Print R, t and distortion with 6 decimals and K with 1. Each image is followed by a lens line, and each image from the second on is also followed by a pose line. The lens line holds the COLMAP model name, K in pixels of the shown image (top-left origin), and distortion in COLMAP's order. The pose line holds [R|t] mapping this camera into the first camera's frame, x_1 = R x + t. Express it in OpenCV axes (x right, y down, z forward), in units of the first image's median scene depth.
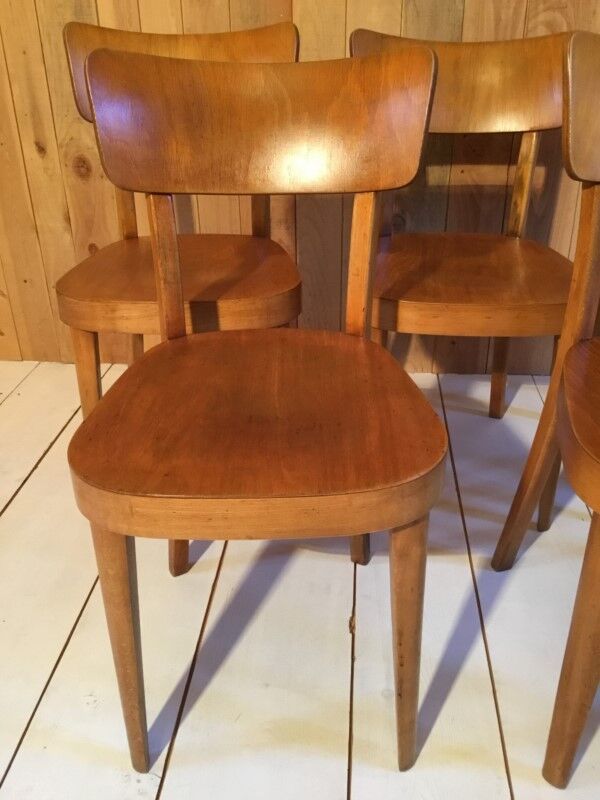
lens RADIAL K [[721.4, 0, 298.6], [0, 721.4, 397.3], [0, 0, 1]] dist [0.086392, -0.171716]
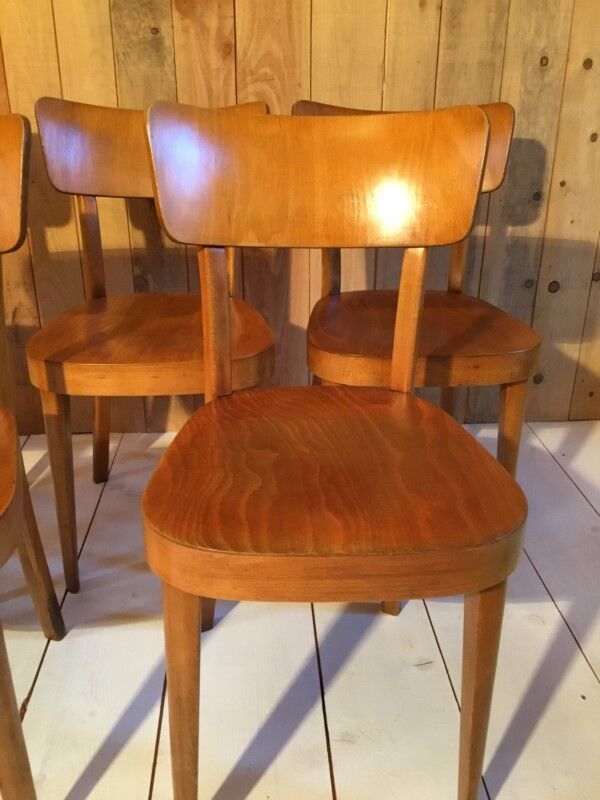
lens RADIAL K [[721.4, 0, 300.8], [0, 721.4, 395.0], [0, 0, 1]] dist [0.086392, -0.171716]
pose [[0.987952, -0.043423, 0.148545, 0.229066], [0.055343, 0.995488, -0.077073, 0.002742], [-0.144528, 0.084365, 0.985898, -0.011050]]
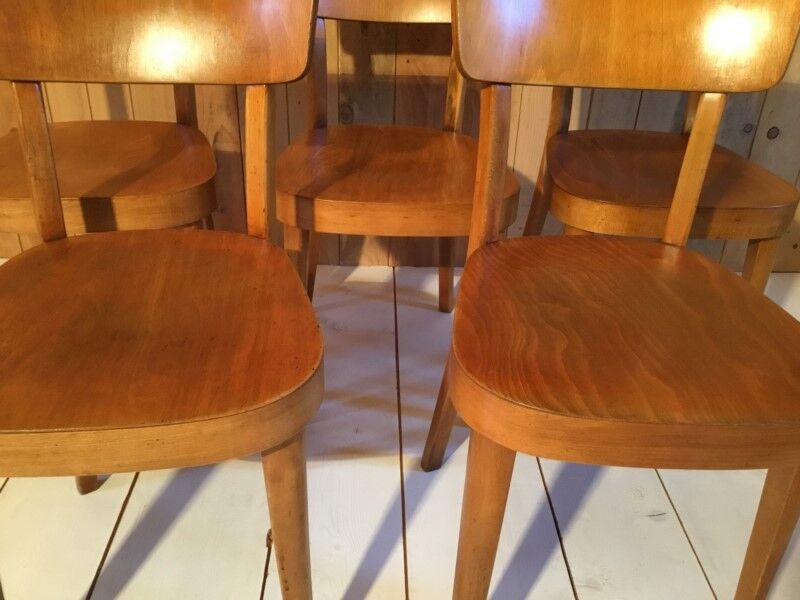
lens RADIAL K [[721.4, 0, 402.7], [0, 721.4, 298.6], [0, 0, 1]] dist [0.086392, -0.171716]
pose [[0.991449, -0.013620, 0.129778, 0.095435], [0.010085, 0.999561, 0.027857, -0.020219], [-0.130101, -0.026310, 0.991152, 0.026265]]
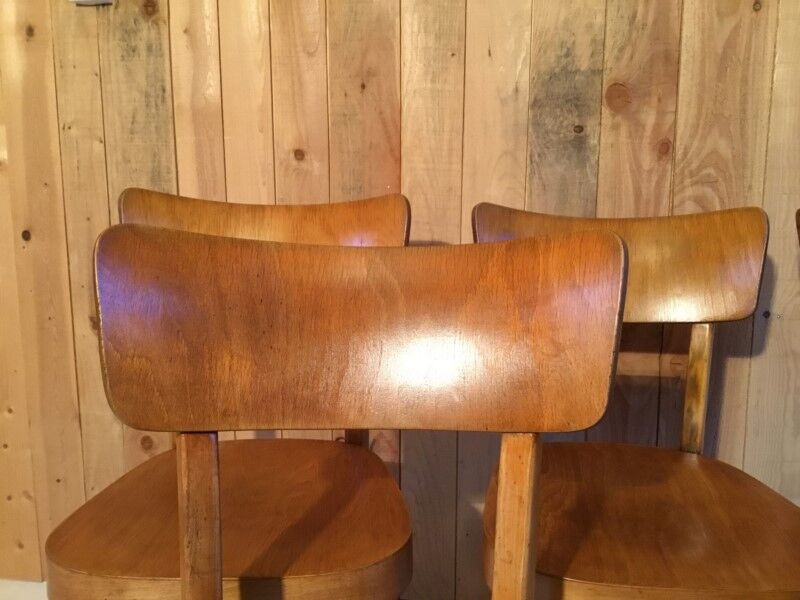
lens RADIAL K [[721.4, 0, 402.0], [0, 721.4, 300.5], [0, 0, 1]] dist [0.086392, -0.171716]
pose [[0.999858, 0.015282, 0.007032, -0.011227], [-0.012198, 0.946489, -0.322504, -0.116248], [-0.011585, 0.322373, 0.946542, 0.224359]]
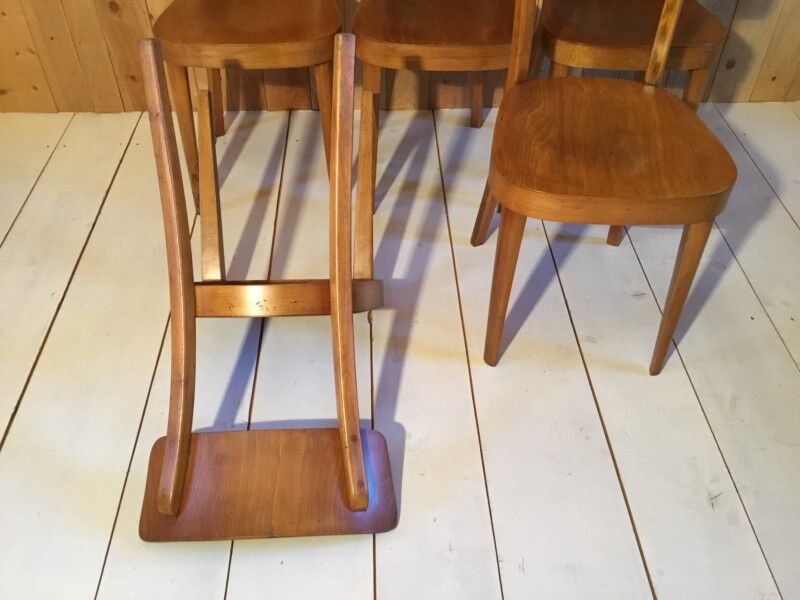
lens RADIAL K [[721.4, 0, 403.5], [0, 721.4, 299.6], [0, 0, 1]] dist [0.086392, -0.171716]
pose [[0.991081, -0.075845, 0.109570, -0.008534], [0.044040, 0.962451, 0.267859, -0.066085], [-0.125772, -0.260644, 0.957207, -0.247242]]
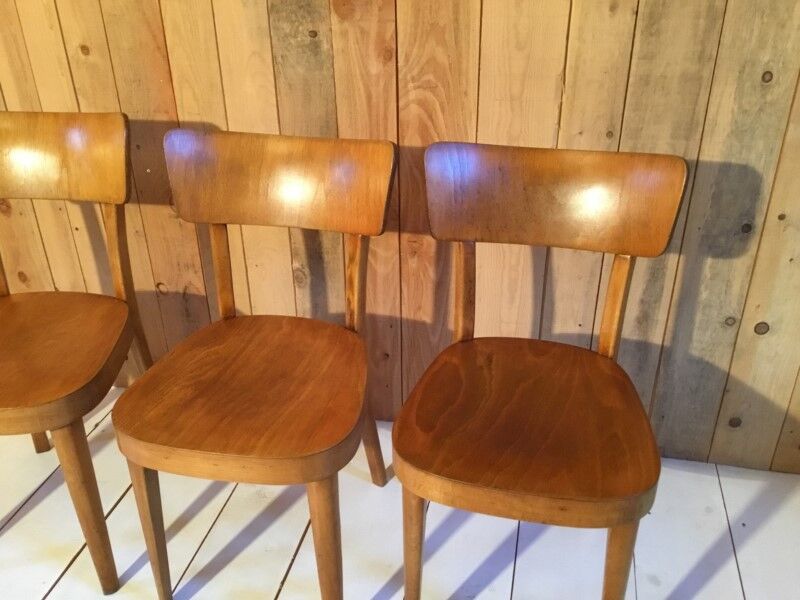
lens RADIAL K [[721.4, 0, 404.1], [0, 721.4, 301.2], [0, 0, 1]] dist [0.086392, -0.171716]
pose [[0.991778, 0.065323, -0.110041, 0.445016], [-0.063831, 0.997815, 0.017026, -0.266156], [0.110913, -0.009862, 0.993781, 0.041683]]
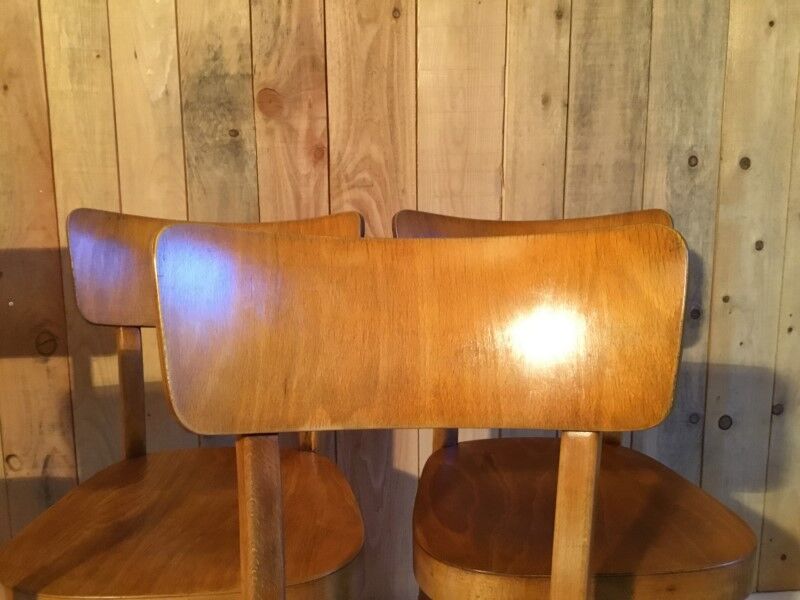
lens RADIAL K [[721.4, 0, 403.0], [0, 721.4, 303.1], [0, 0, 1]] dist [0.086392, -0.171716]
pose [[0.990005, -0.013848, 0.140351, 0.275863], [0.057753, 0.947708, -0.313870, -0.115986], [-0.128665, 0.318839, 0.939035, 0.201343]]
